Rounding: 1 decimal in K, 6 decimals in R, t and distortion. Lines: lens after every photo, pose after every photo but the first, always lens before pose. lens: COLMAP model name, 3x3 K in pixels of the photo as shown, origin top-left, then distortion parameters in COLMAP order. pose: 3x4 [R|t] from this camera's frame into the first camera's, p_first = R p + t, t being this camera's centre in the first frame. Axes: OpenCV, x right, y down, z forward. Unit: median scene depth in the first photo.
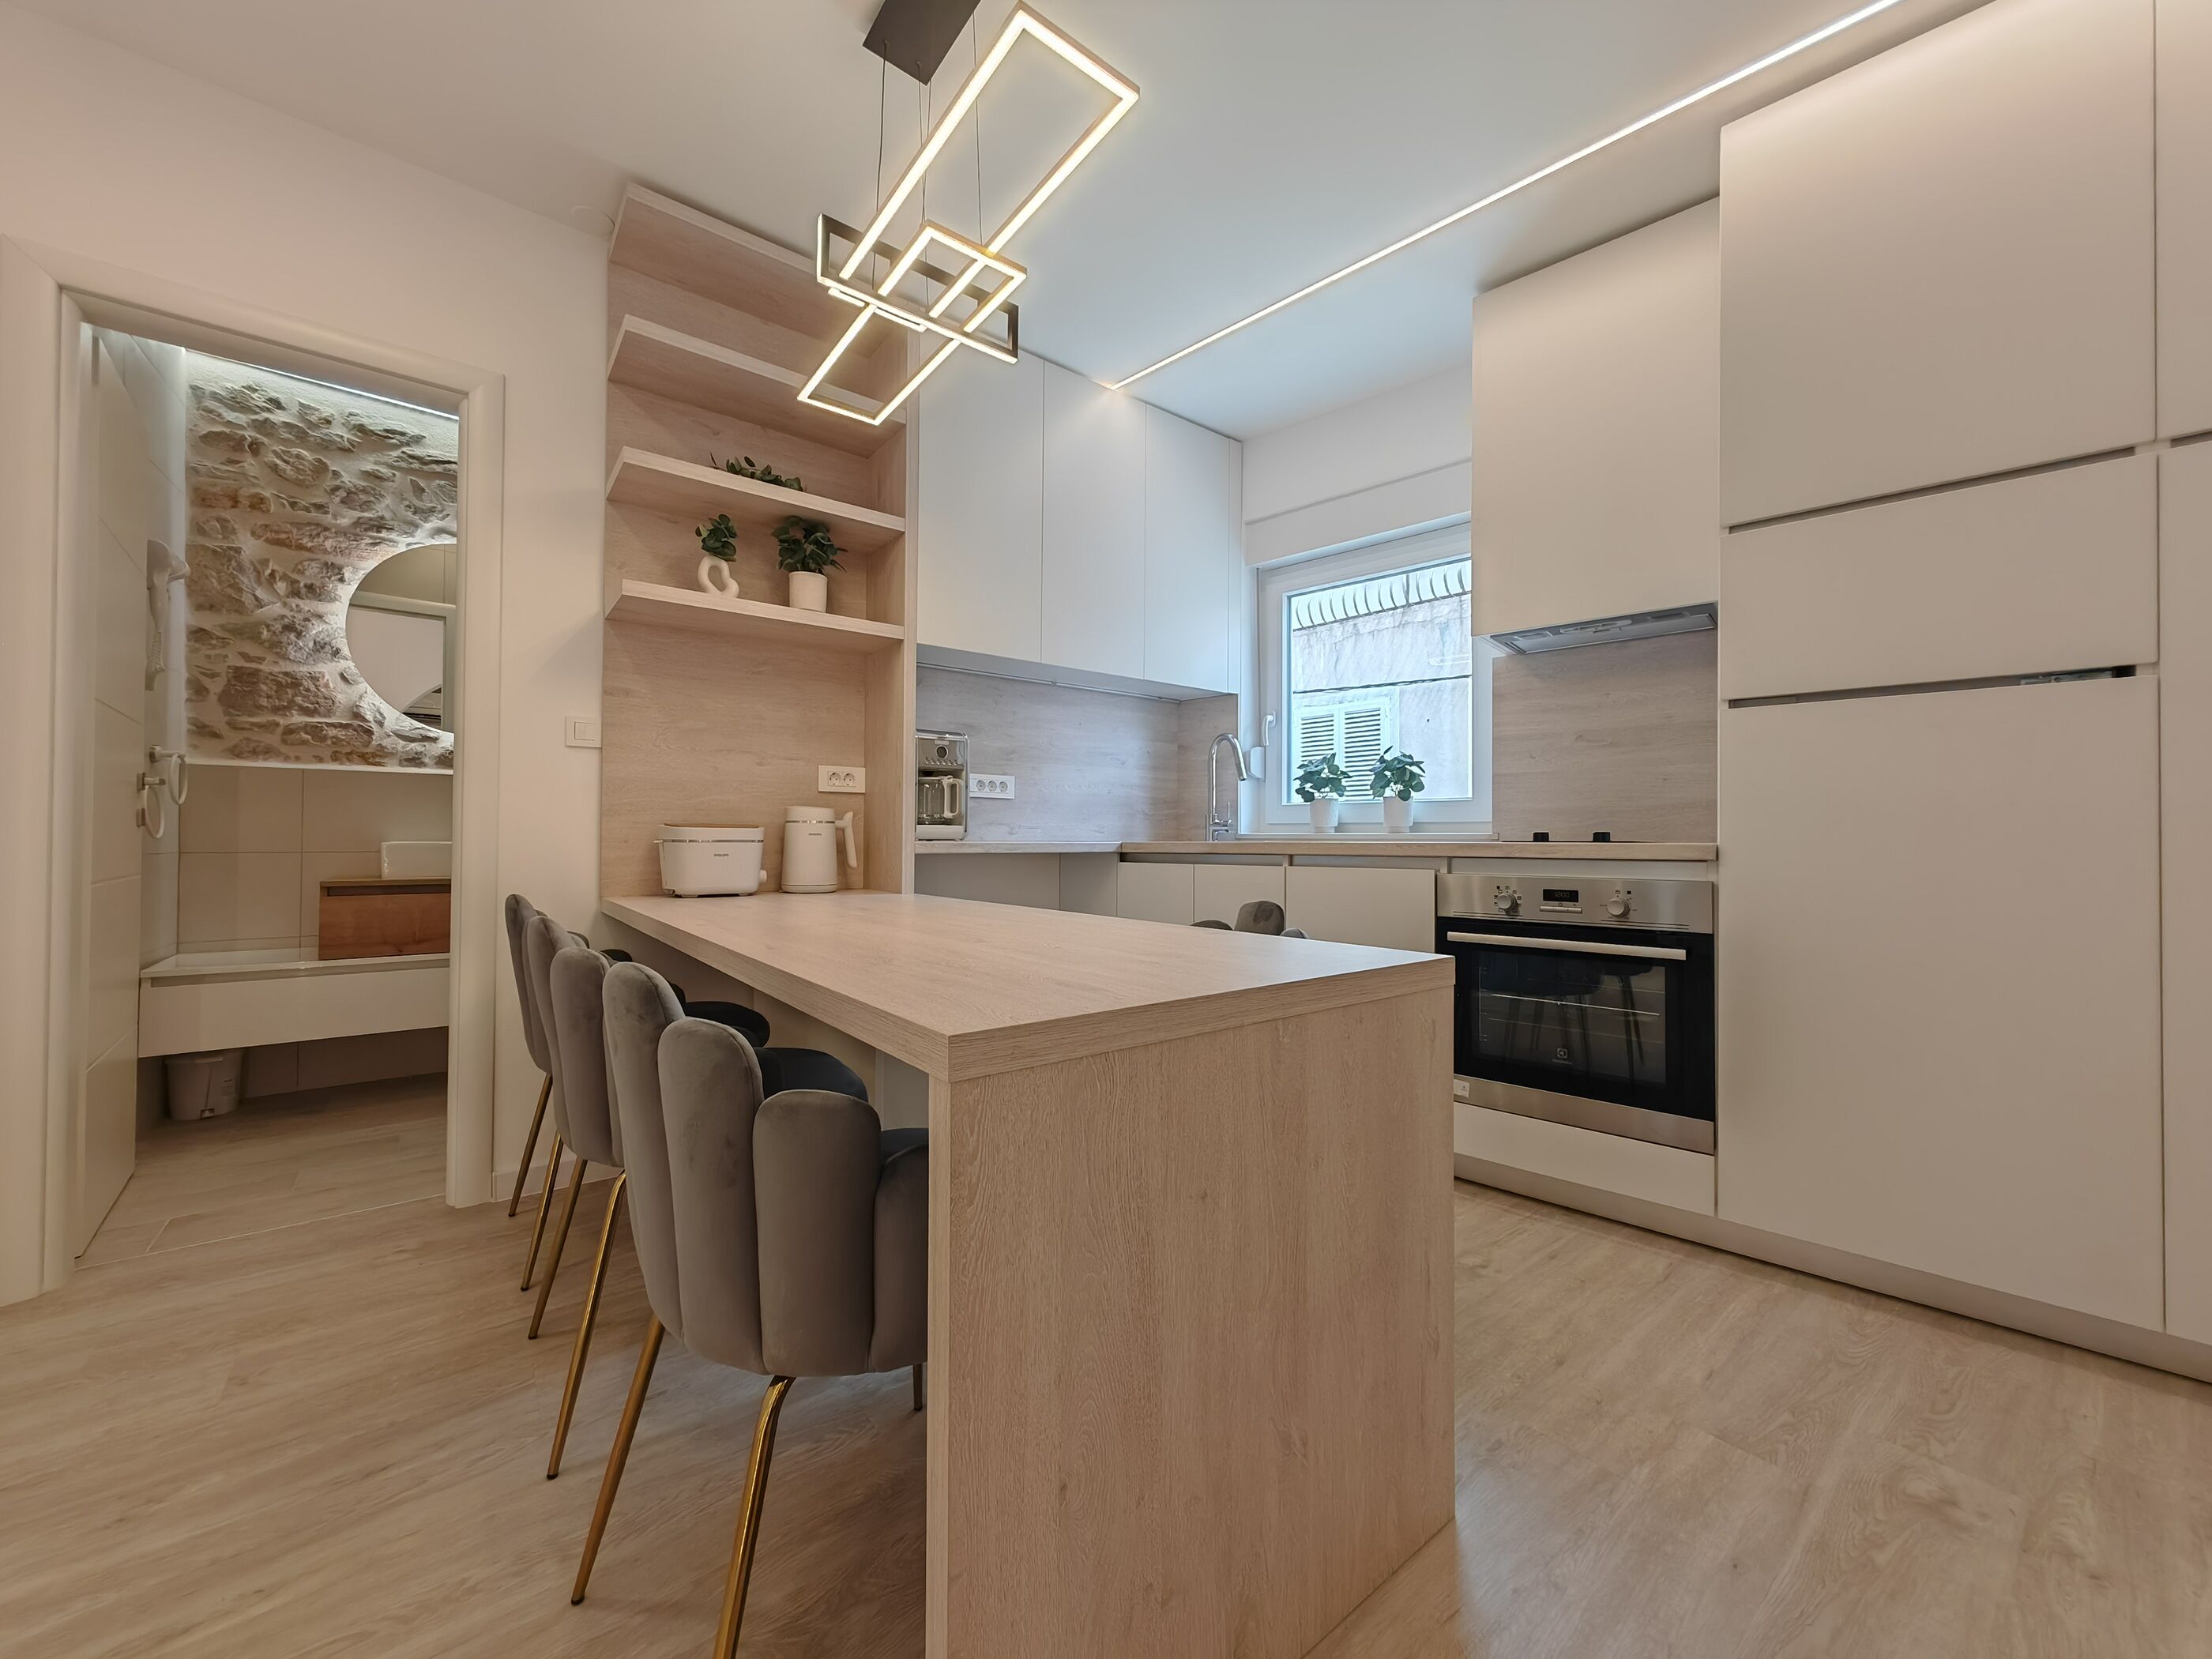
lens RADIAL K [[831.6, 0, 1104.5], [0, 831.6, 834.7], [0, 0, 1]] dist [0.000184, 0.000877]
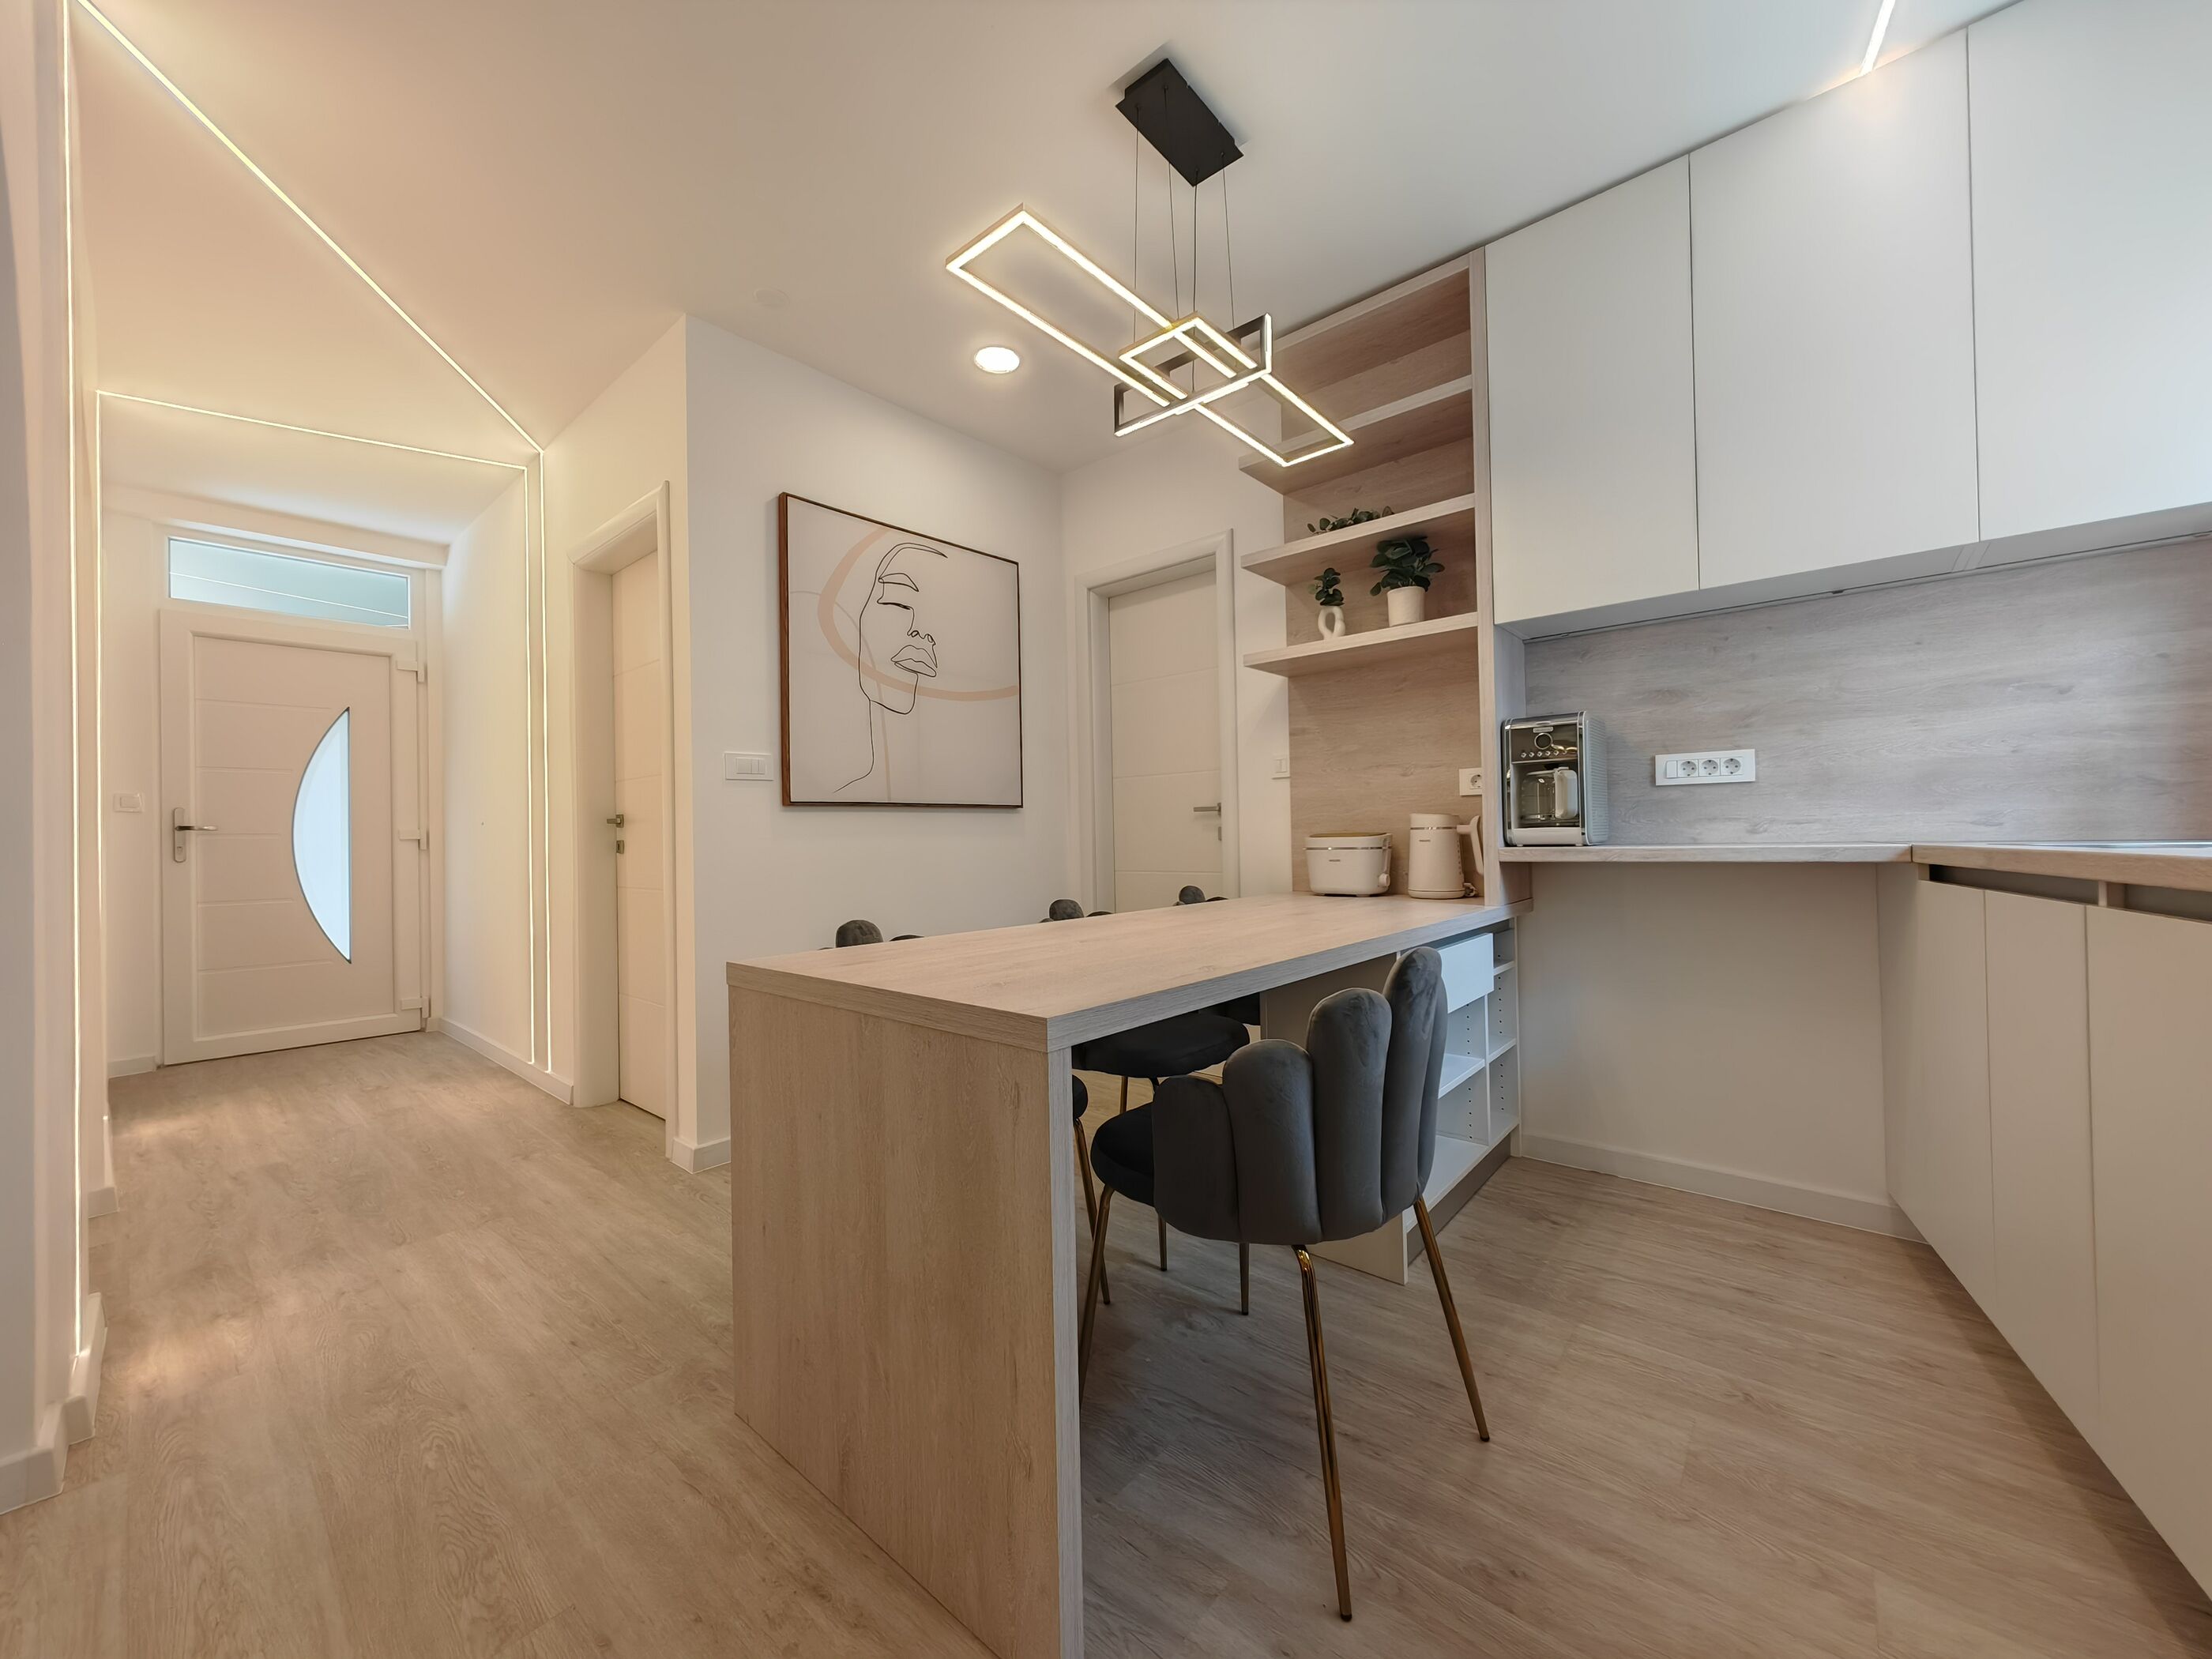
lens RADIAL K [[831.6, 0, 1112.6], [0, 831.6, 834.9], [0, 0, 1]] dist [0.000184, 0.000877]
pose [[0.204393, -0.012044, -0.978815, 0.640797], [0.026851, 0.999617, -0.006693, -0.012251], [0.978521, -0.024914, 0.204638, 0.473015]]
